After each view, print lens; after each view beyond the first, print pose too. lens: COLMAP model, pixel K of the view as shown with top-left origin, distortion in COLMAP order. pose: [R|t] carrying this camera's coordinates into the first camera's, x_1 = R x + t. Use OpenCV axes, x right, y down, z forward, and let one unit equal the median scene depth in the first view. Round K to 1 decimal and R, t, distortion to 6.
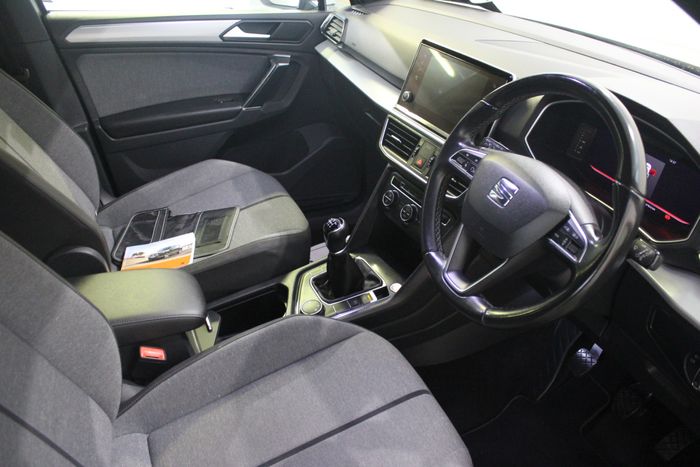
lens RADIAL K [[581.0, 0, 350.0], [0, 581.0, 232.6], [0, 0, 1]] dist [-0.121444, 0.087721]
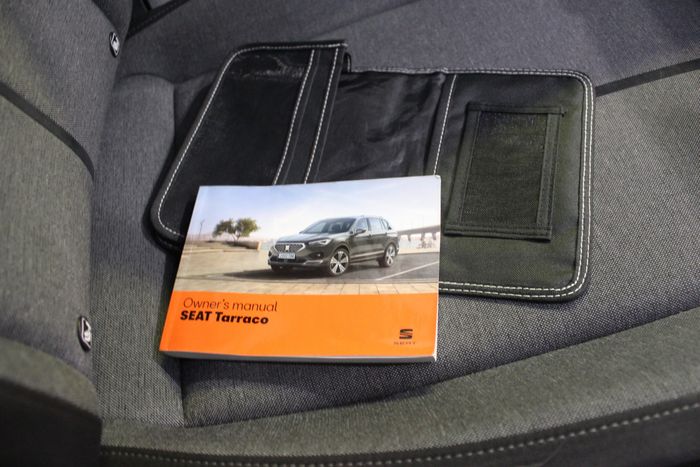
lens RADIAL K [[581.0, 0, 351.7], [0, 581.0, 233.7], [0, 0, 1]] dist [-0.121444, 0.087721]
pose [[0.971065, 0.179690, -0.157302, -0.254571], [-0.108049, 0.917982, 0.381621, -0.070190], [0.212974, -0.353582, 0.910836, 0.710289]]
